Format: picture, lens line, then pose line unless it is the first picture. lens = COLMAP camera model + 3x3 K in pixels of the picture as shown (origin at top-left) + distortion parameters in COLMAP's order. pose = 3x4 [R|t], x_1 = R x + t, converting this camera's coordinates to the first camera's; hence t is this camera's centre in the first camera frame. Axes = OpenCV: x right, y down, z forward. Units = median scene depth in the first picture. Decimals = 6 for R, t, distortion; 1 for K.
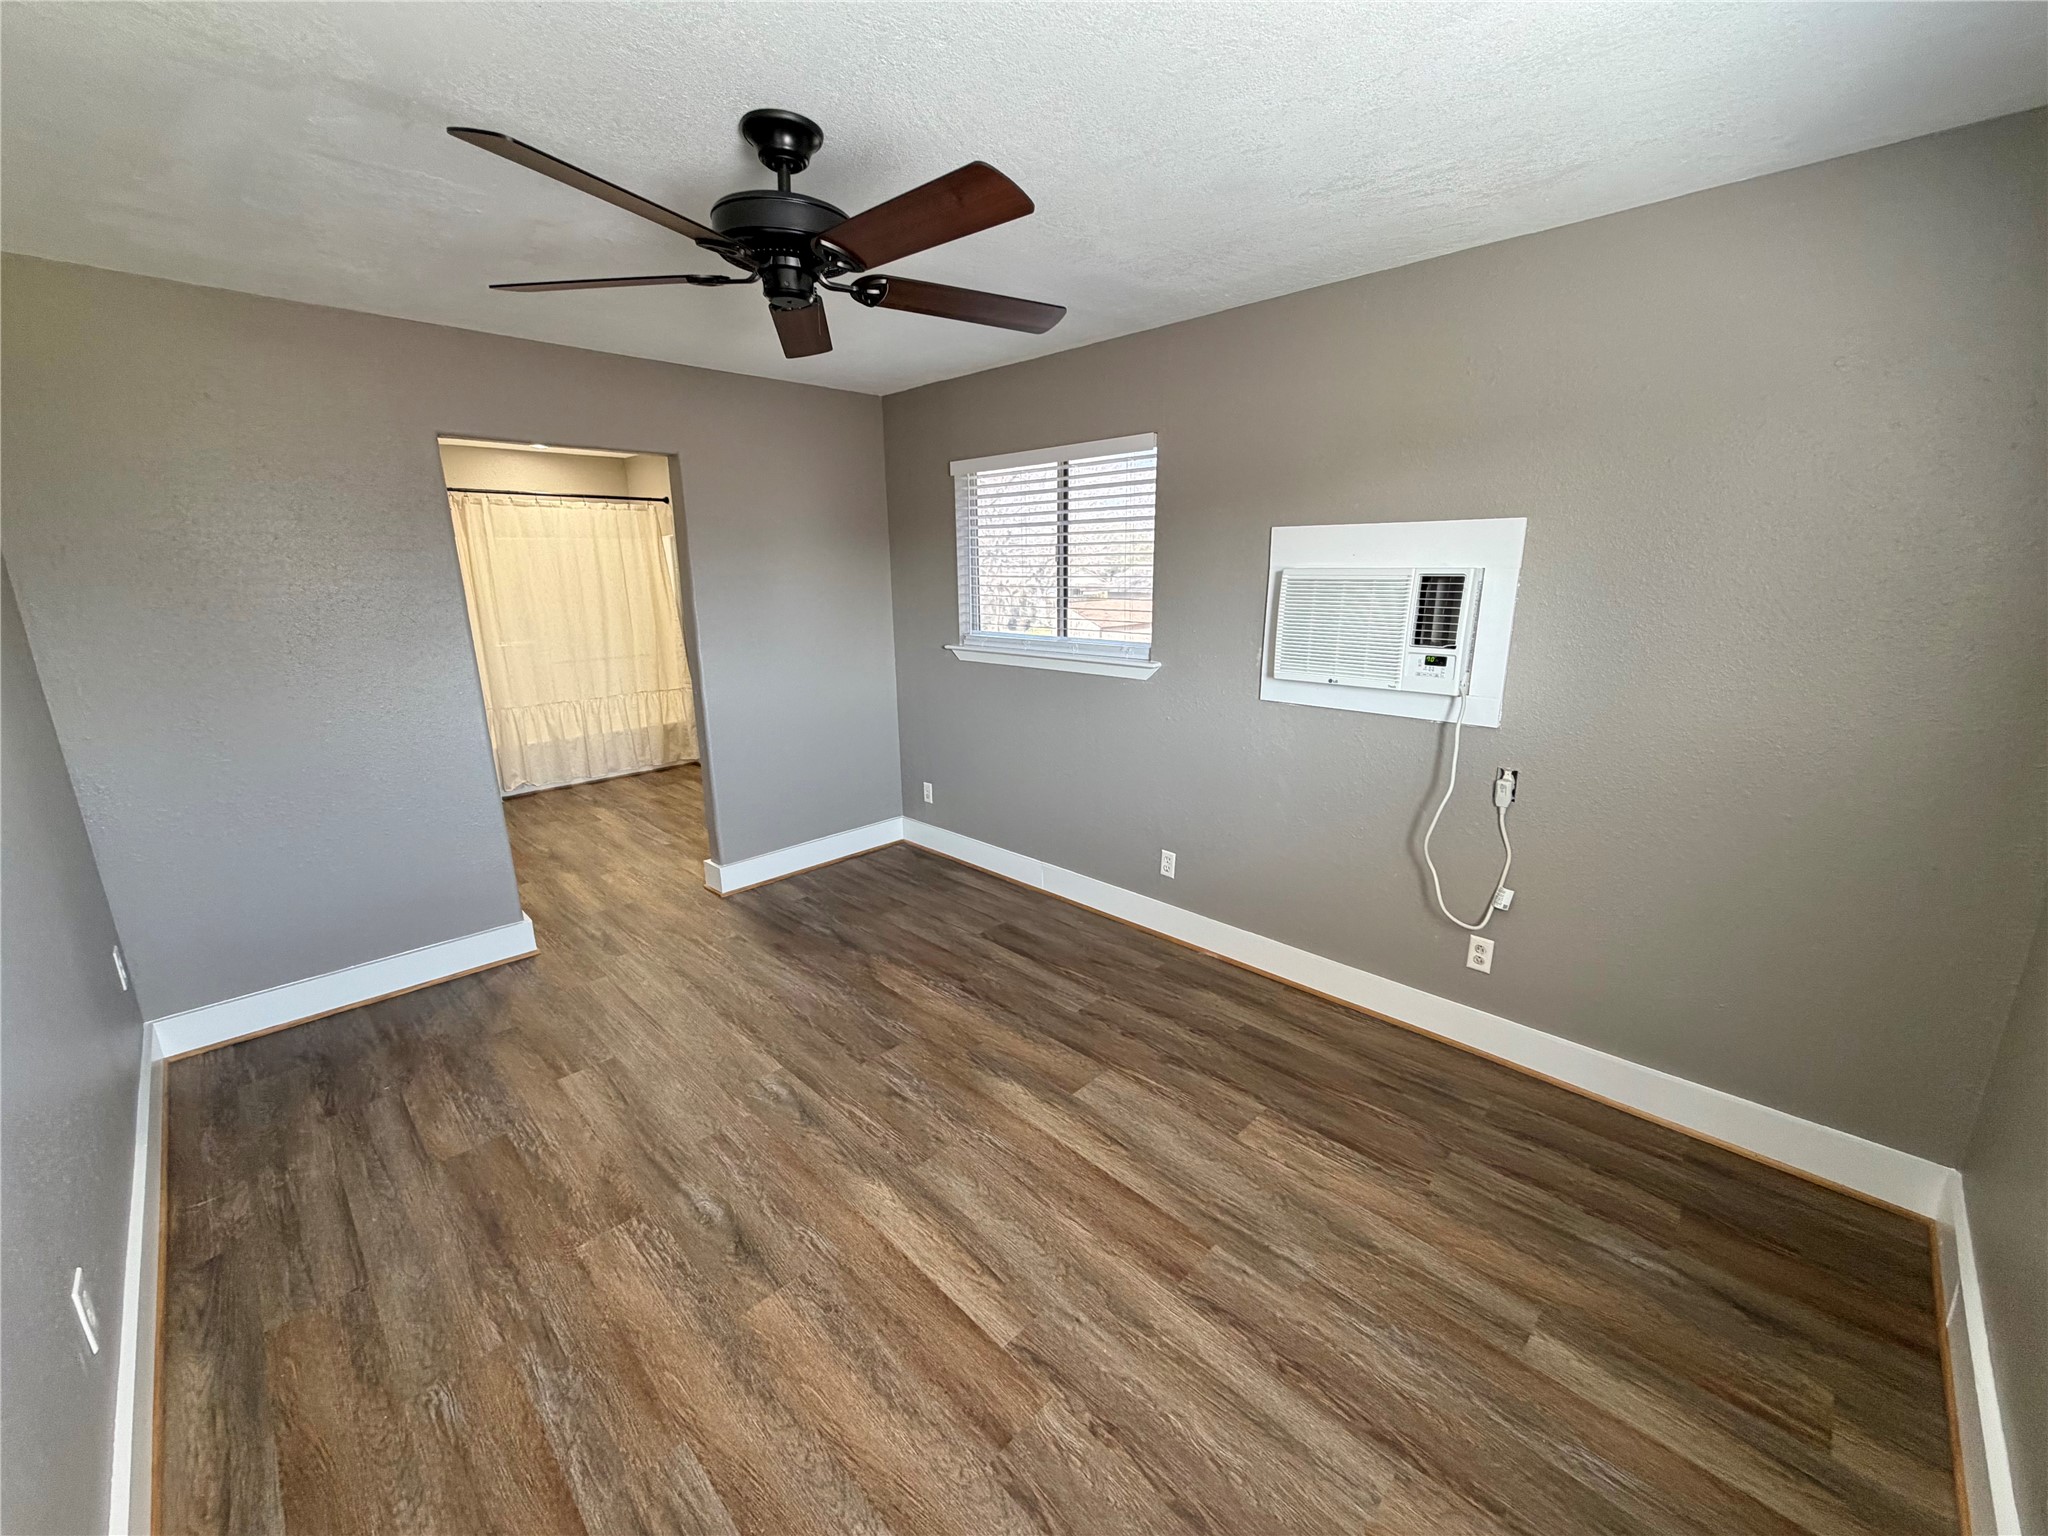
lens RADIAL K [[816.7, 0, 1017.5], [0, 816.7, 769.5], [0, 0, 1]] dist [-0.000200, 0.000238]
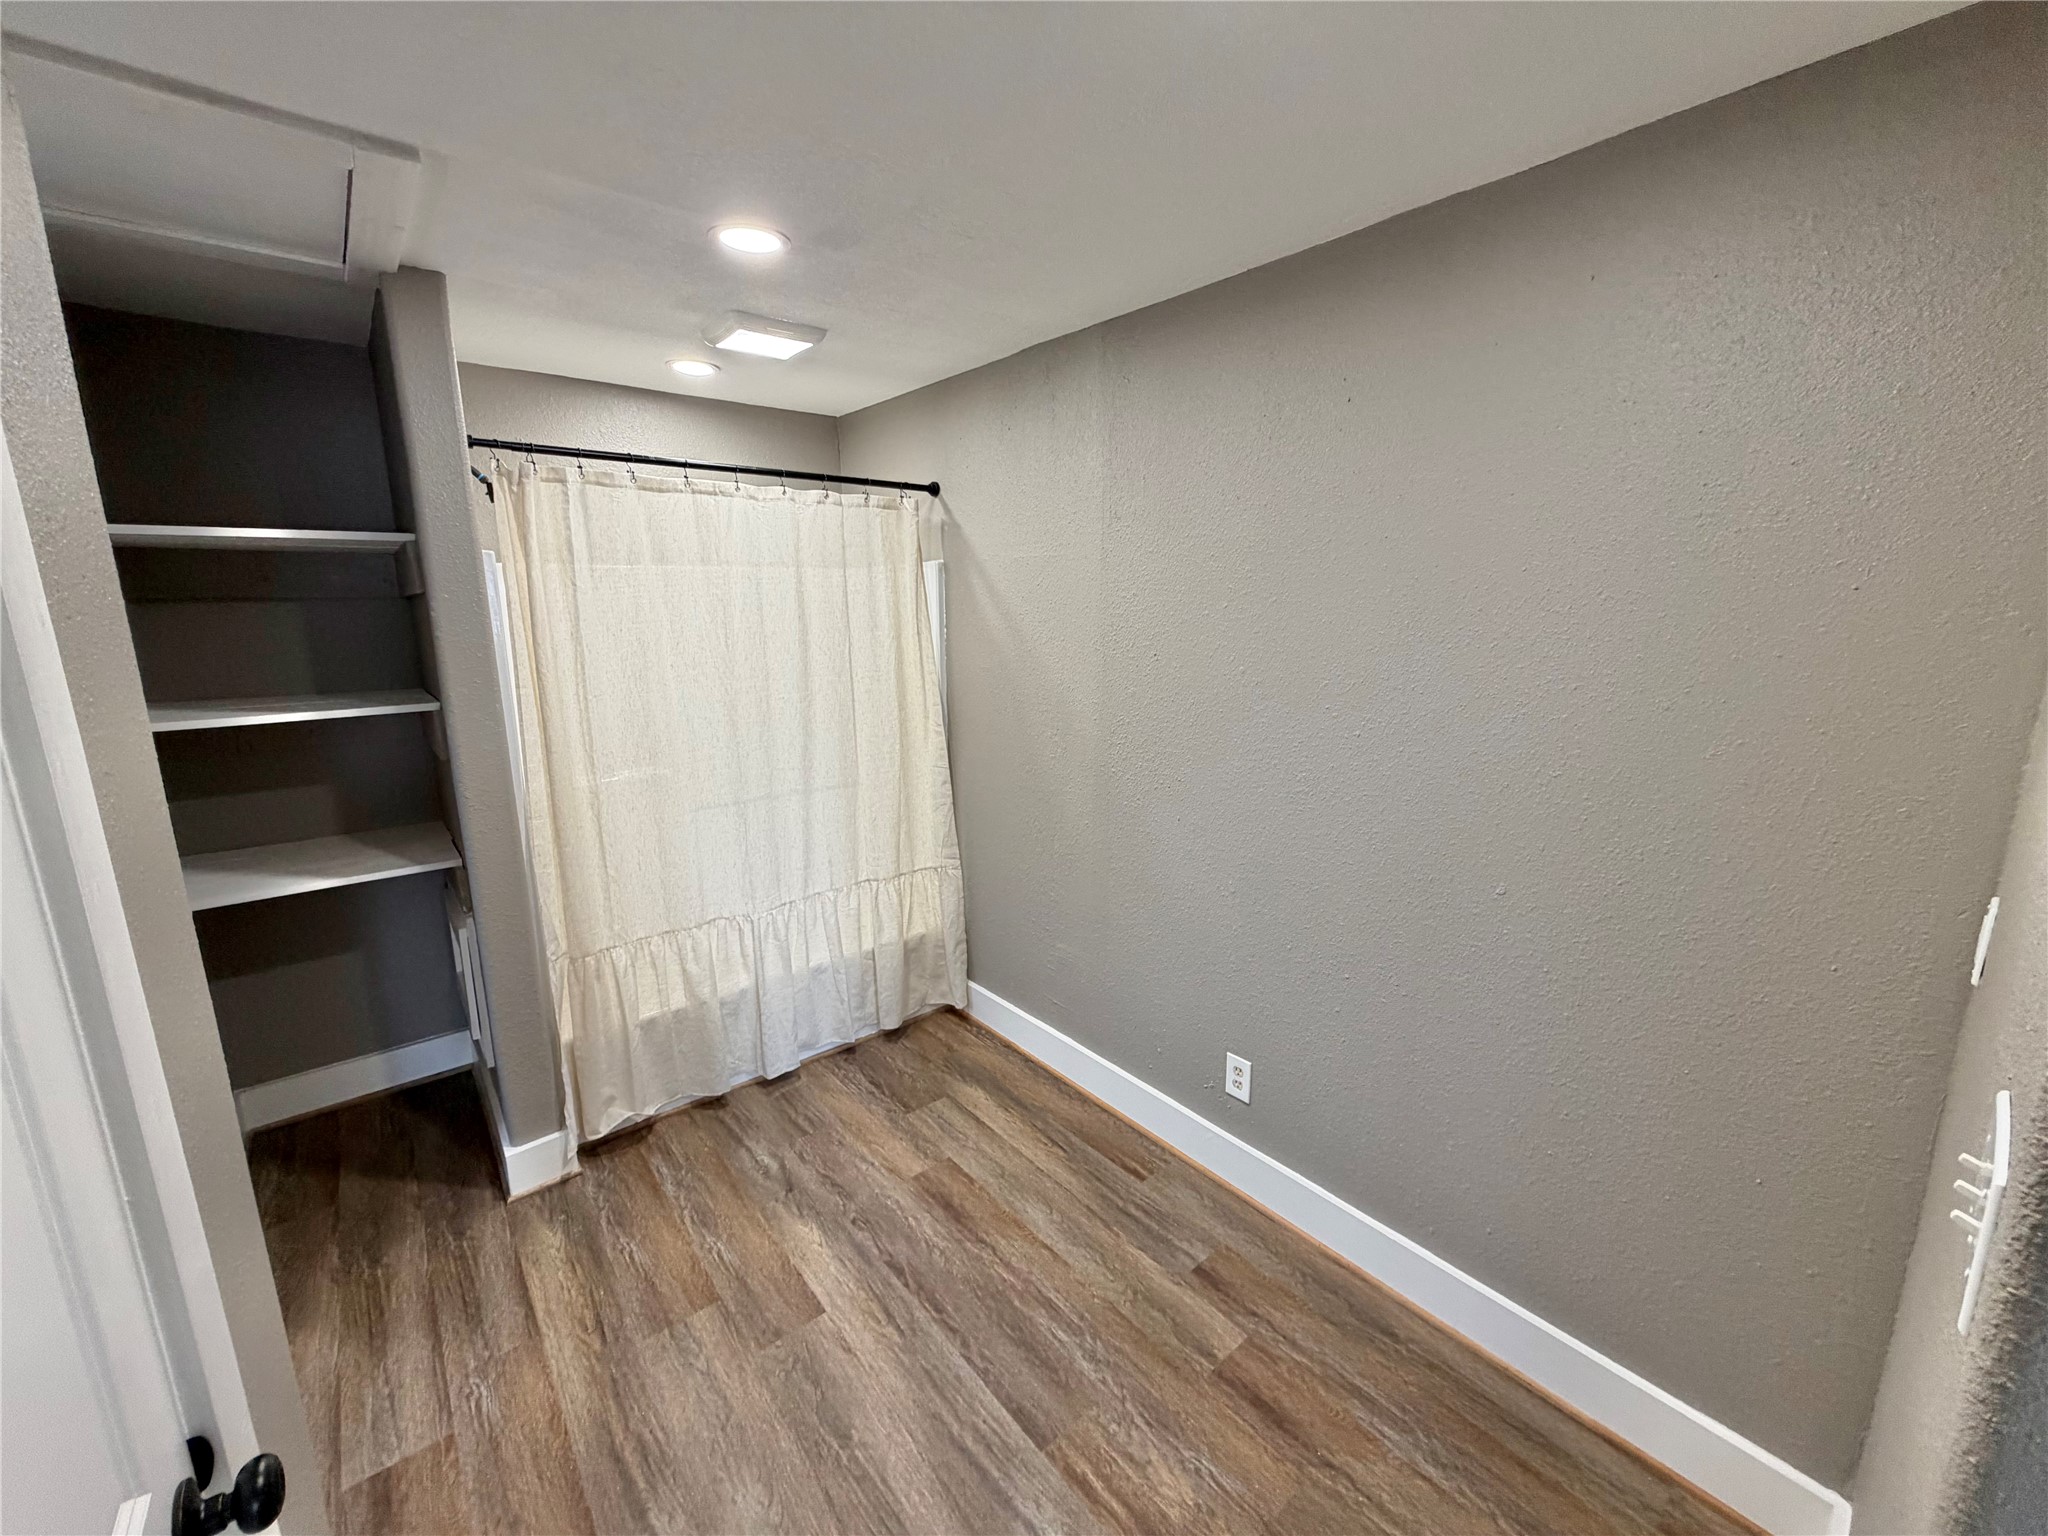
lens RADIAL K [[816.7, 0, 1018.9], [0, 816.7, 768.6], [0, 0, 1]] dist [-0.000200, 0.000238]
pose [[0.995311, 0.025127, -0.093404, -0.593303], [-0.028982, 0.998773, -0.040149, -0.261750], [0.092281, 0.042668, 0.994818, 0.949649]]
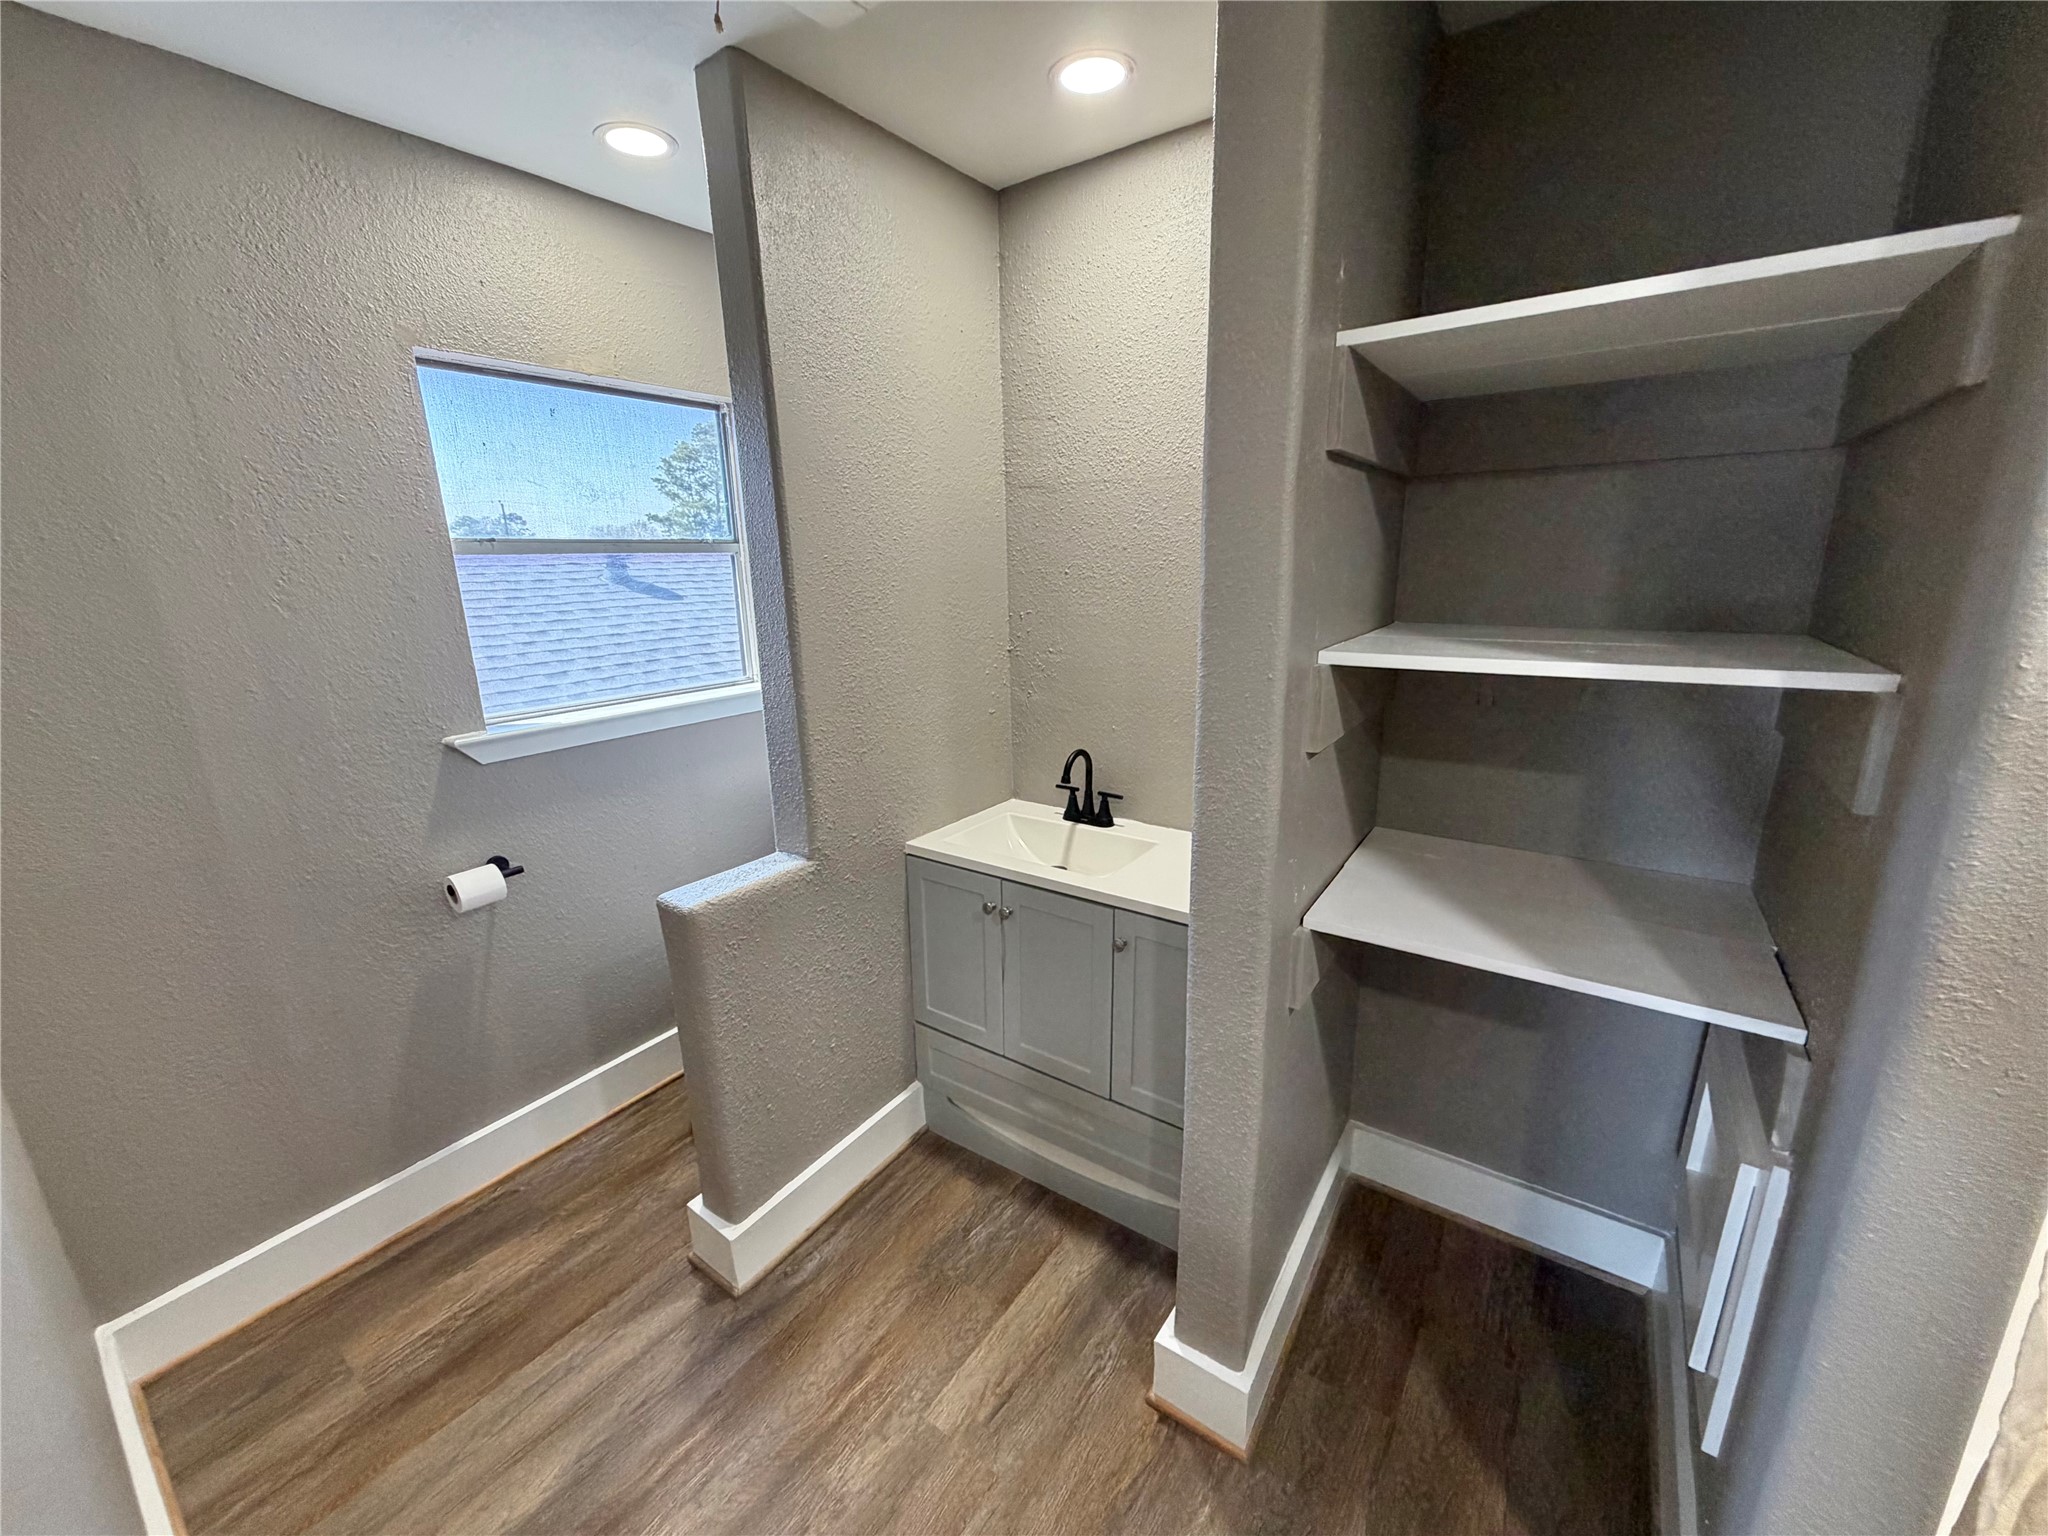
lens RADIAL K [[816.7, 0, 1023.9], [0, 816.7, 770.2], [0, 0, 1]] dist [-0.000200, 0.000238]
pose [[0.172925, 0.255325, -0.951266, -0.907967], [-0.224596, 0.950592, 0.214316, -0.291753], [0.958986, 0.176590, 0.221726, 1.230729]]
